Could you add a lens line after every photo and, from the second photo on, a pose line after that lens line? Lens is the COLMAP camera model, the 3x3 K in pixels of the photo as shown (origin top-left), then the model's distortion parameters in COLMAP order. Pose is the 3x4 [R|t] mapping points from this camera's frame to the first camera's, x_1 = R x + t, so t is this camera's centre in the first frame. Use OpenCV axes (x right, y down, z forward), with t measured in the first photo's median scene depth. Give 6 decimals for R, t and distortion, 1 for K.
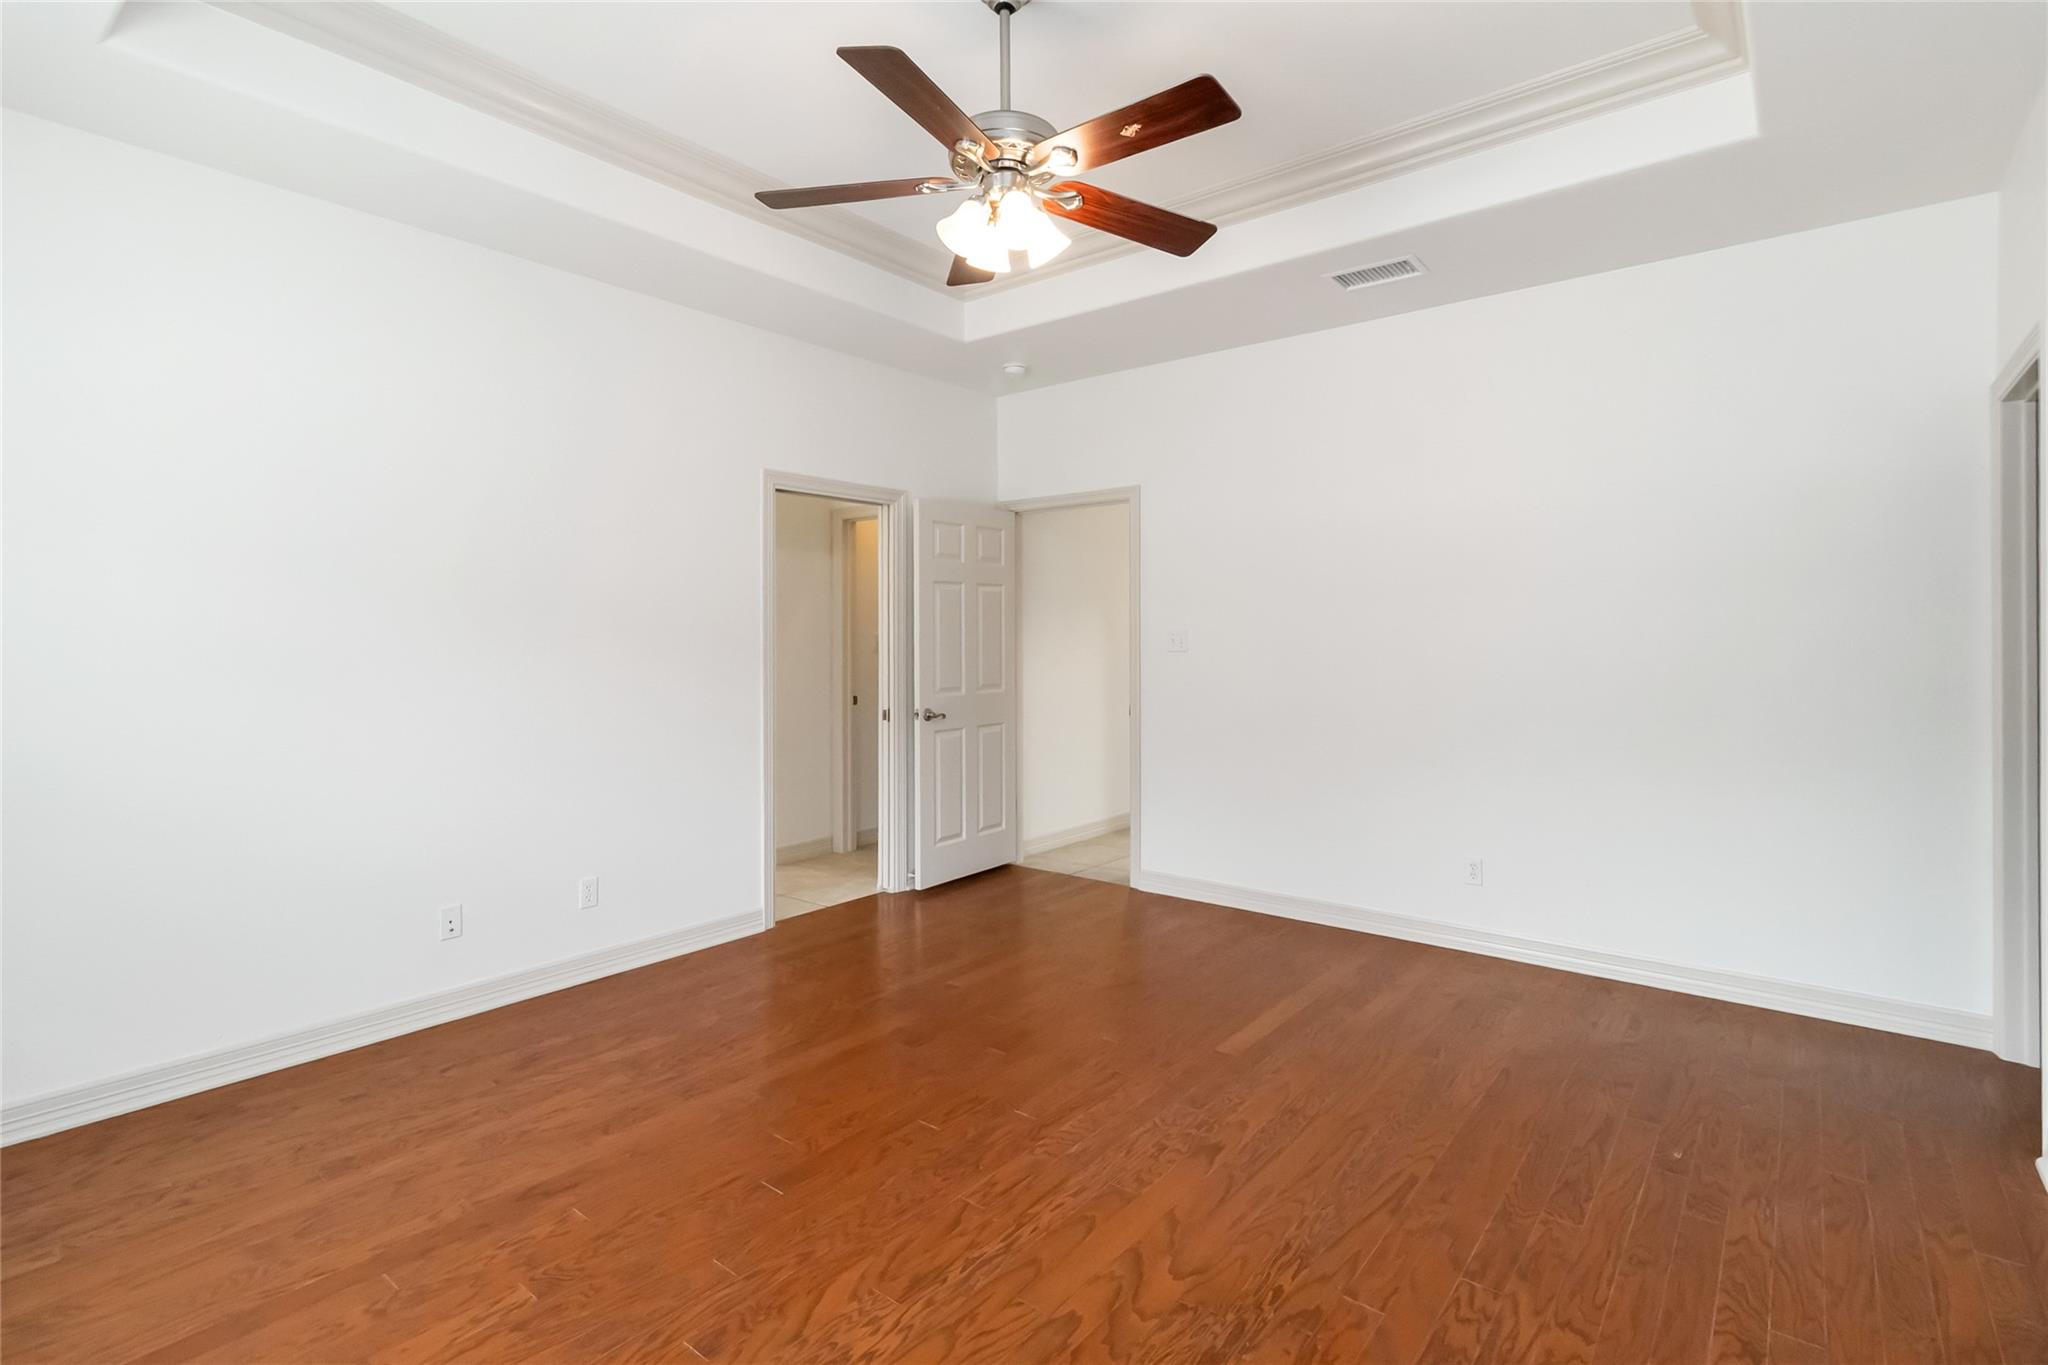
lens RADIAL K [[975.7, 0, 1014.6], [0, 975.7, 642.3], [0, 0, 1]] dist [0.002068, -0.000085]
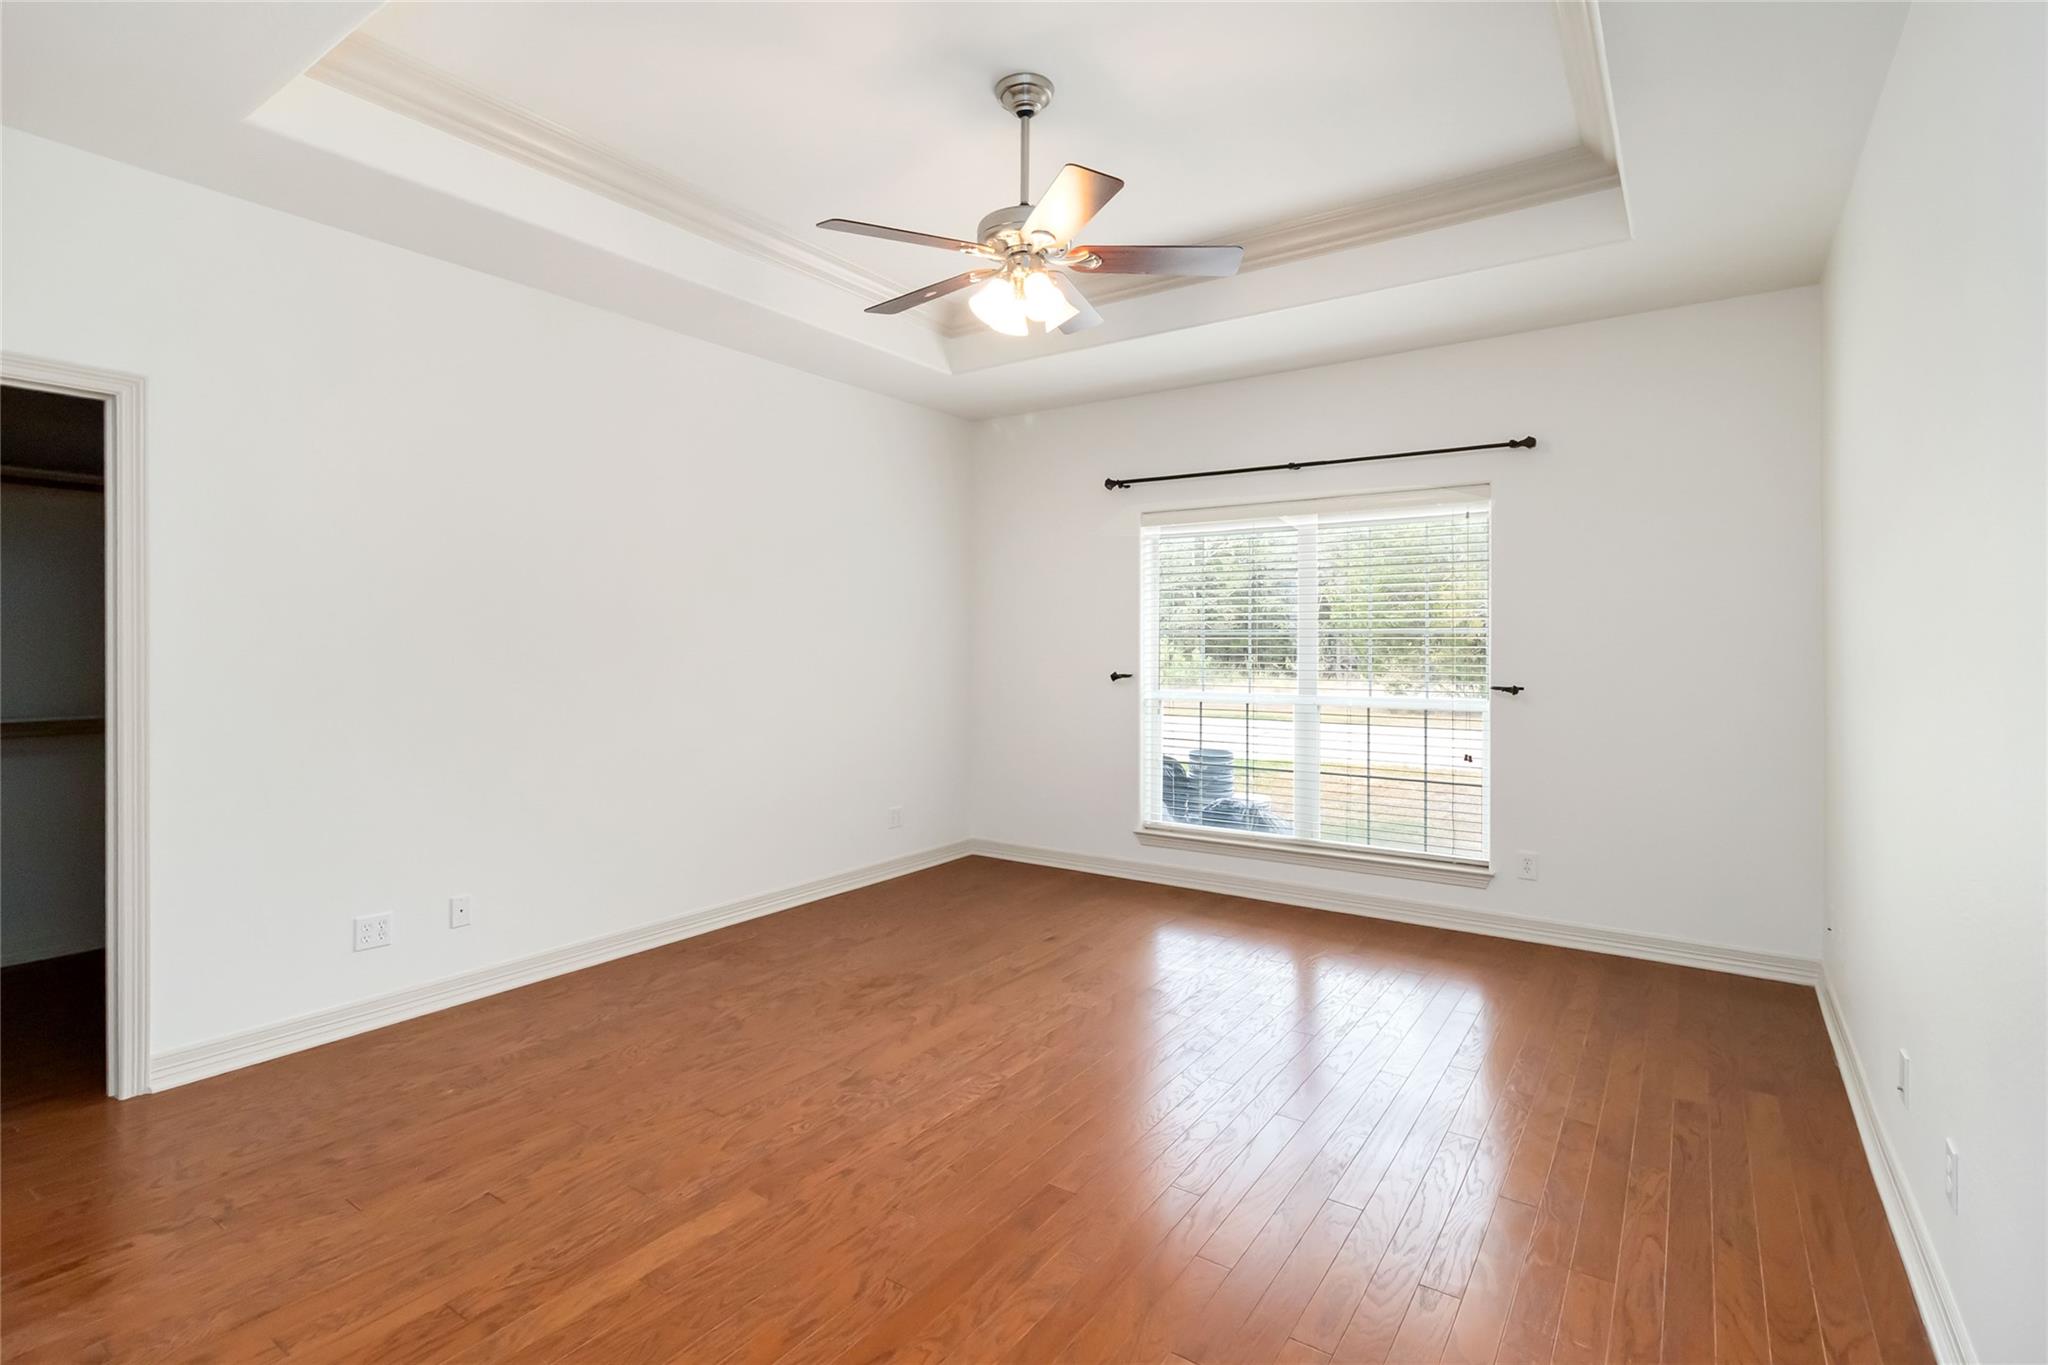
lens RADIAL K [[975.7, 0, 1014.6], [0, 975.7, 642.3], [0, 0, 1]] dist [0.002068, -0.000085]
pose [[-0.996844, 0.007611, -0.079020, 0.095439], [0.008004, 0.999957, -0.004653, 0.000842], [0.078981, -0.005271, -0.996862, 2.204203]]
